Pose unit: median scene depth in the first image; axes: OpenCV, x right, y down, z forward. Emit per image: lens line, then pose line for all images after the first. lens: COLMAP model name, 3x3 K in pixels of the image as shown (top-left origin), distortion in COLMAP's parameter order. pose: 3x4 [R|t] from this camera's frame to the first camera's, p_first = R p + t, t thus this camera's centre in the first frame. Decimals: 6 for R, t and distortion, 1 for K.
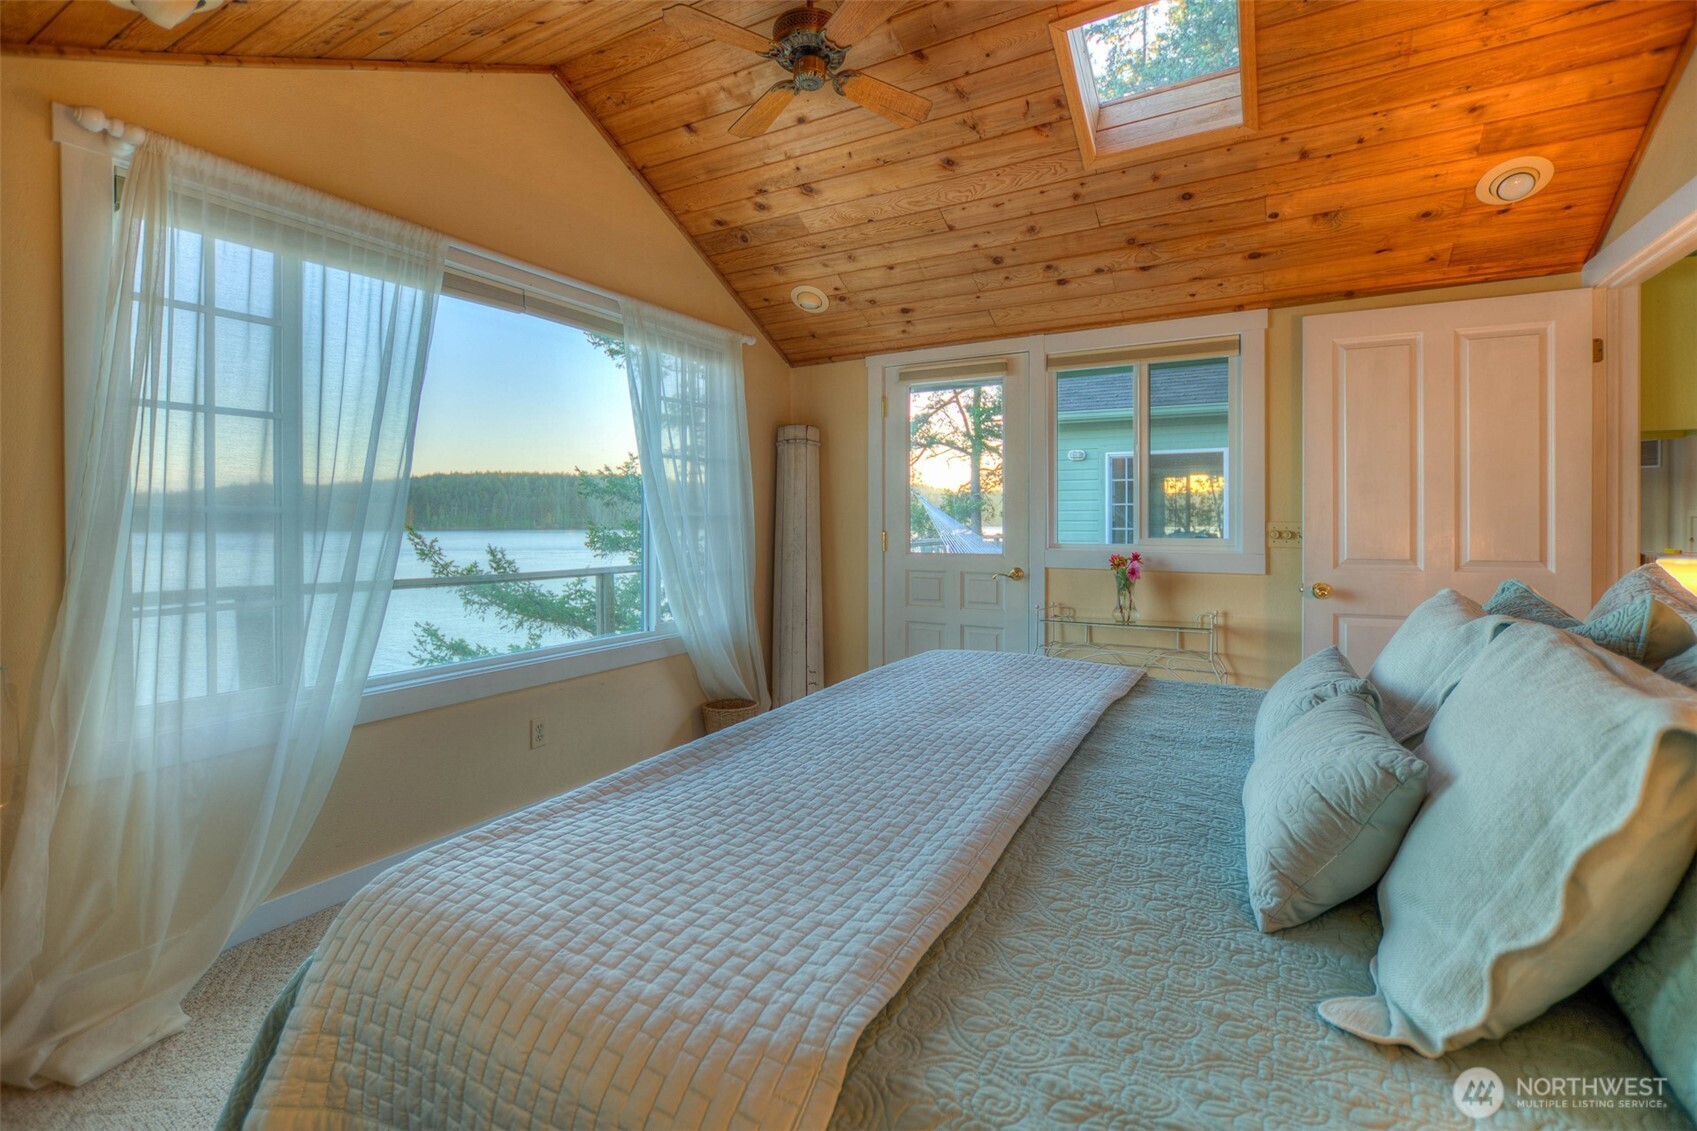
lens RADIAL K [[760.1, 0, 847.8], [0, 760.1, 525.3], [0, 0, 1]] dist [-0.022803, 0.006529]
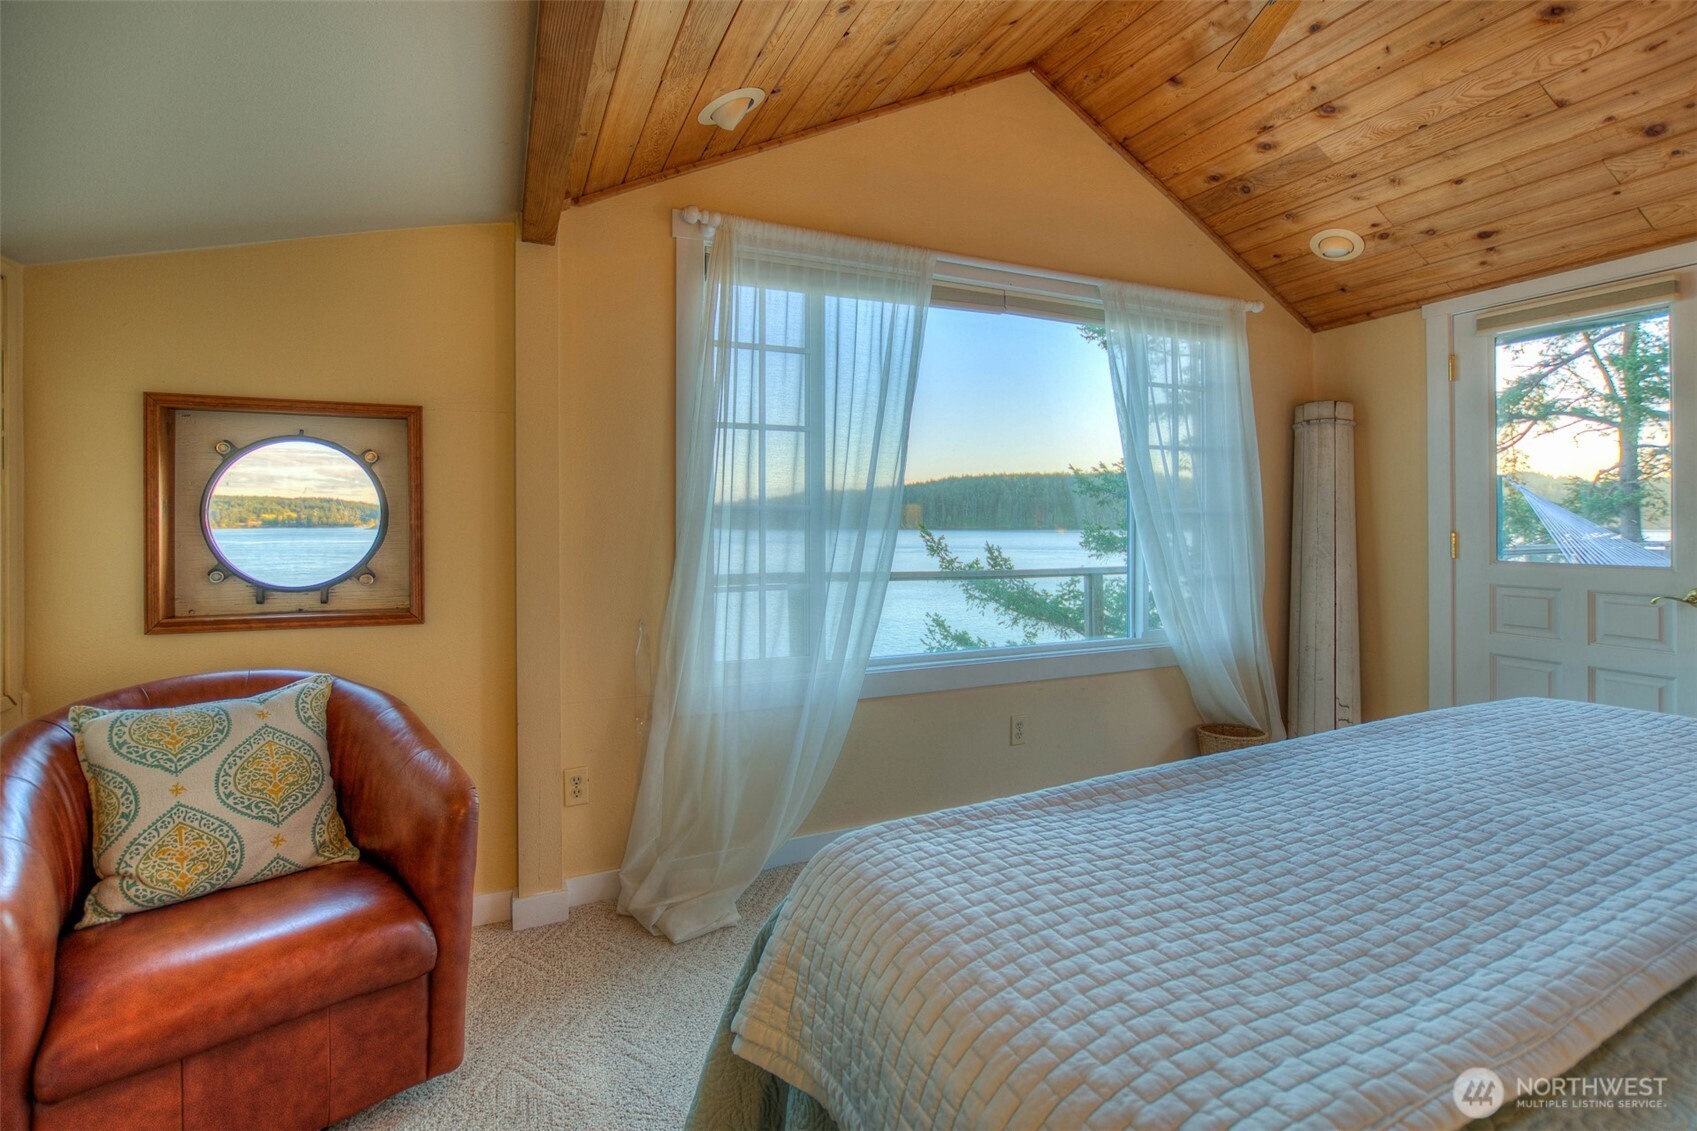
lens RADIAL K [[785.2, 0, 849.7], [0, 785.2, 514.1], [0, 0, 1]] dist [-0.018231, 0.002078]
pose [[0.809205, -0.004353, -0.587510, 0.023566], [-0.004490, 0.999898, -0.013593, 0.005080], [0.587509, 0.013638, 0.809103, 0.033619]]
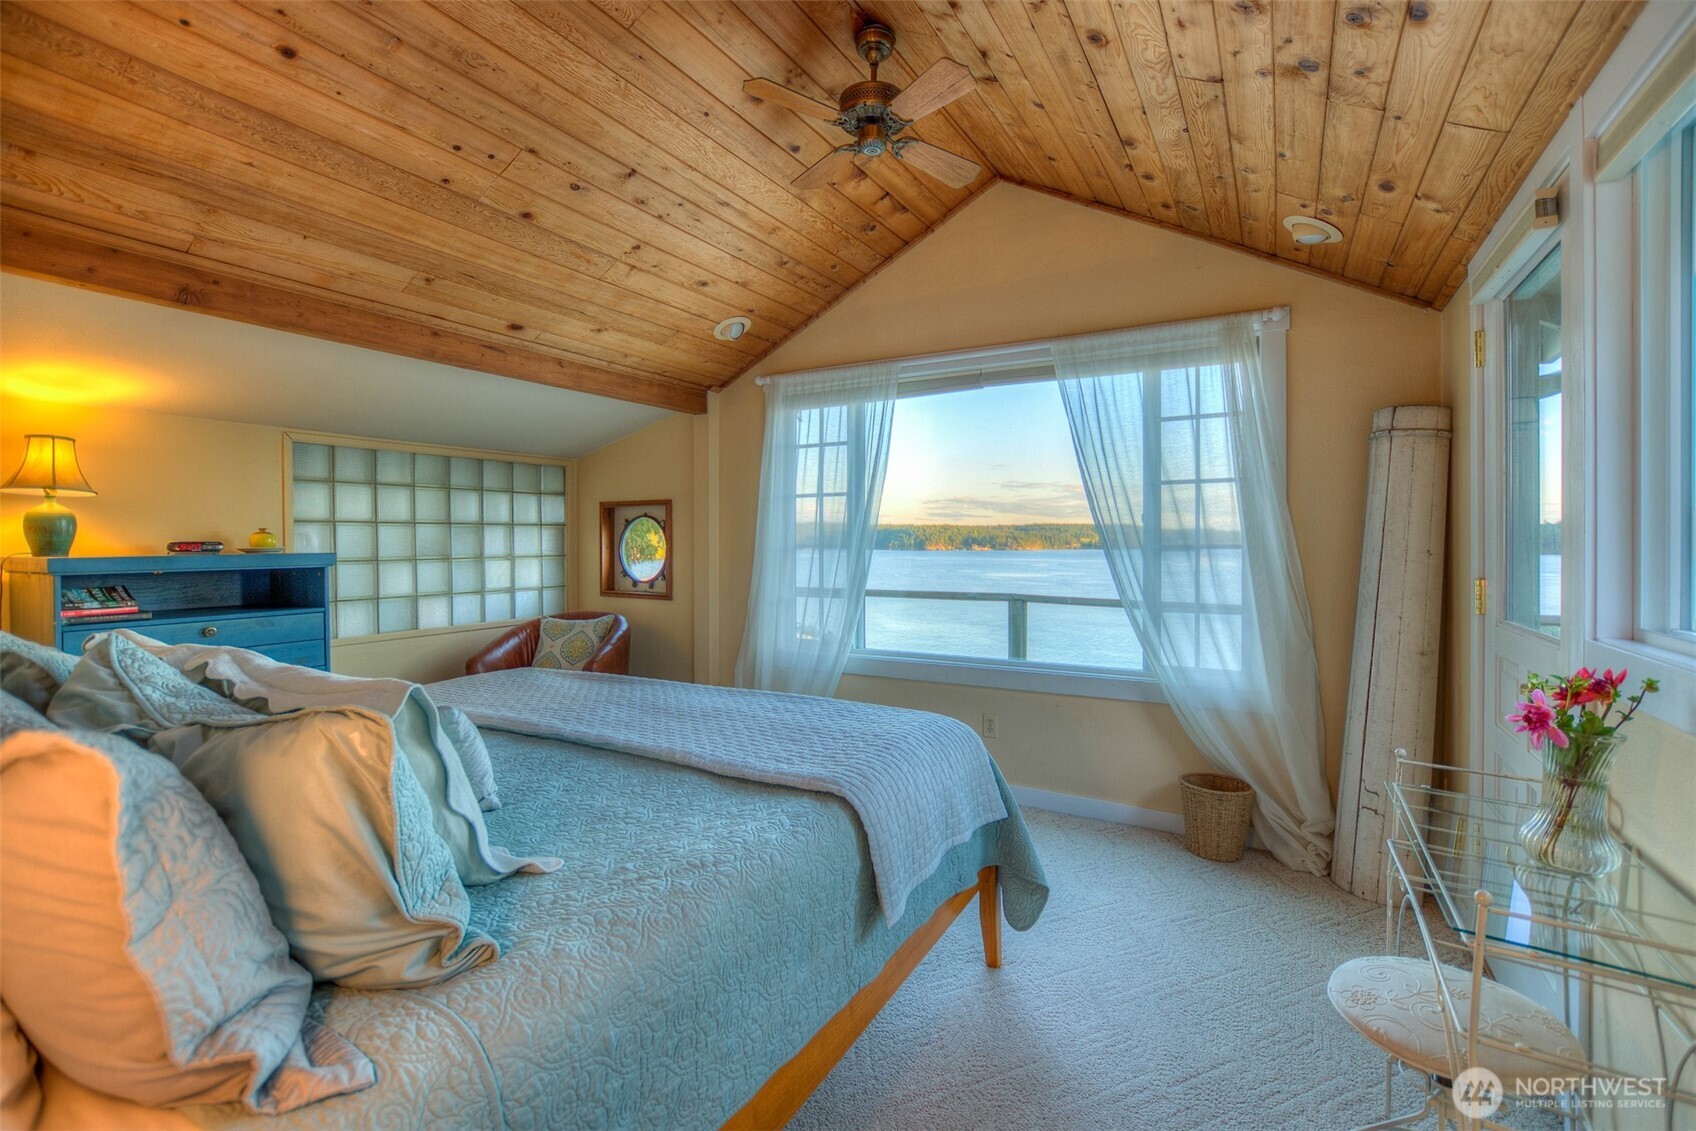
lens RADIAL K [[751.8, 0, 851.8], [0, 751.8, 544.0], [0, 0, 1]] dist [-0.016434, 0.001056]
pose [[-0.001064, 0.001257, -0.999999, 0.959095], [-0.005987, 0.999981, 0.001263, -0.024642], [0.999982, 0.005988, -0.001056, 0.920817]]
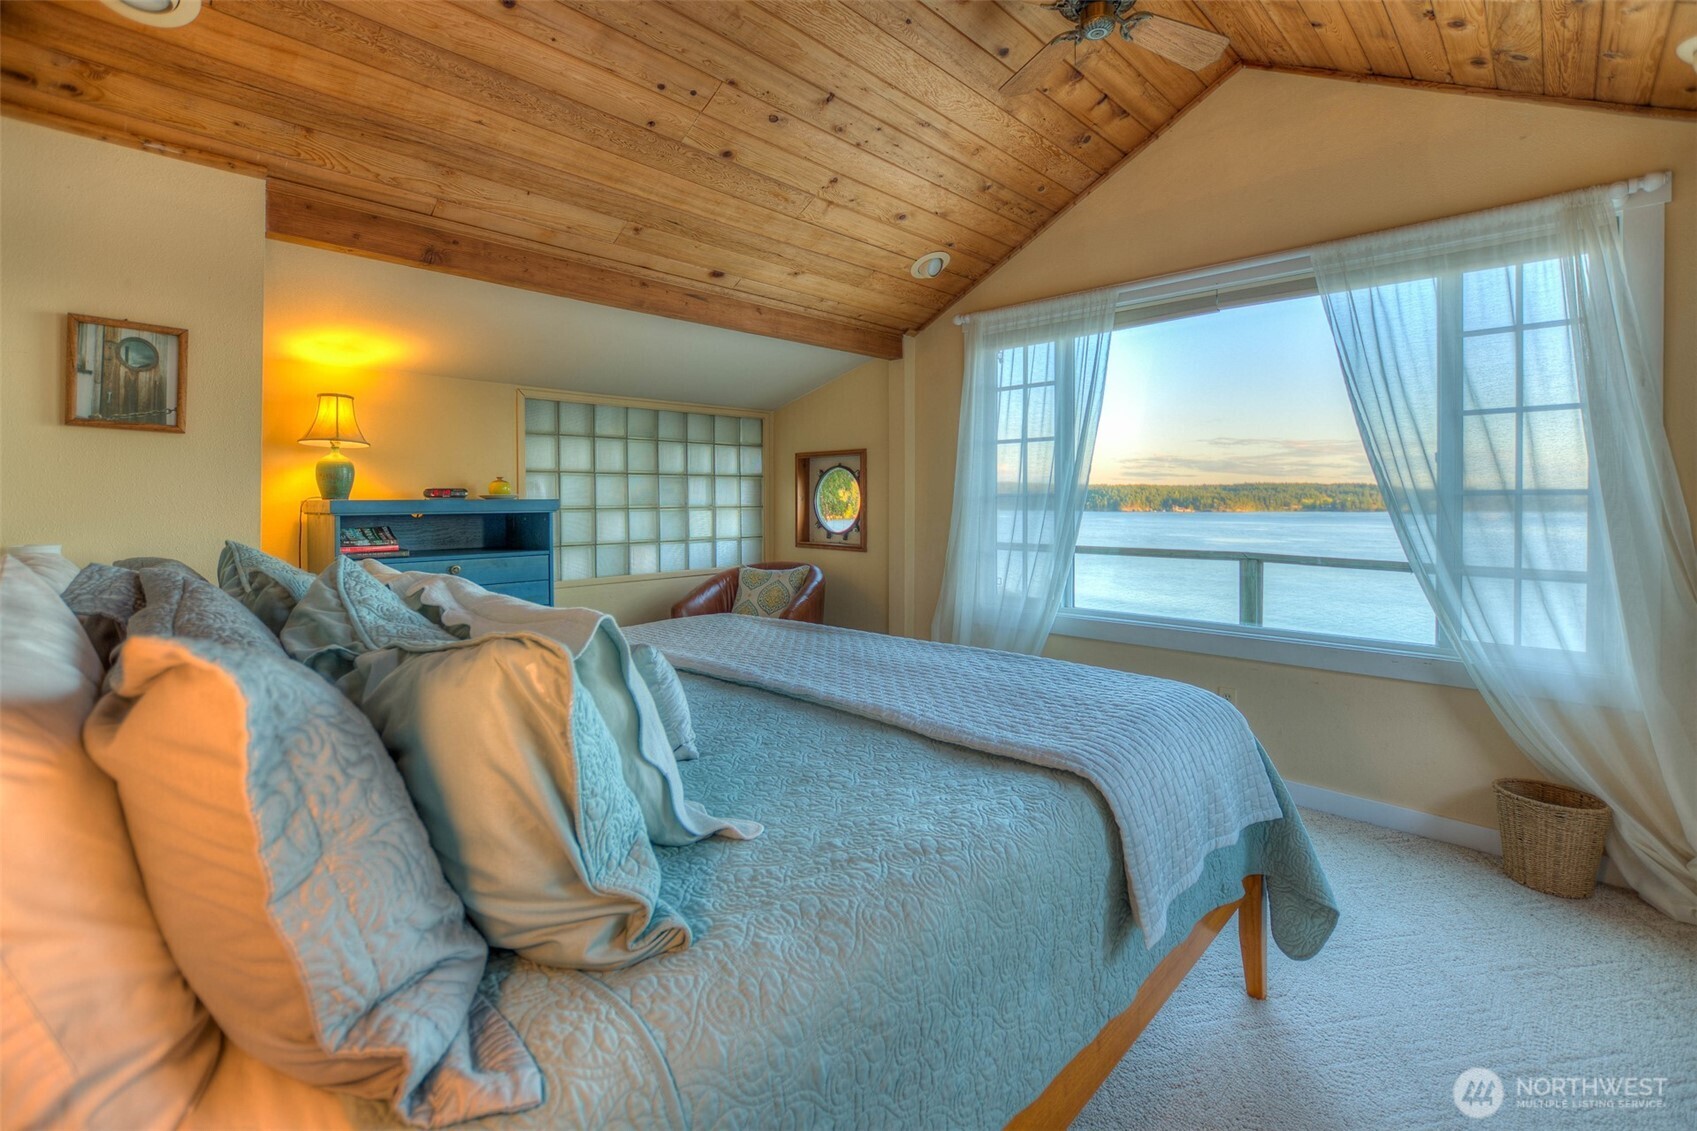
lens RADIAL K [[752.5, 0, 853.0], [0, 752.5, 509.6], [0, 0, 1]] dist [-0.014680, 0.001282]
pose [[-0.242624, 0.007570, -0.970091, 0.871697], [-0.009336, 0.999905, 0.010137, -0.001157], [0.970075, 0.011516, -0.242531, 0.884279]]
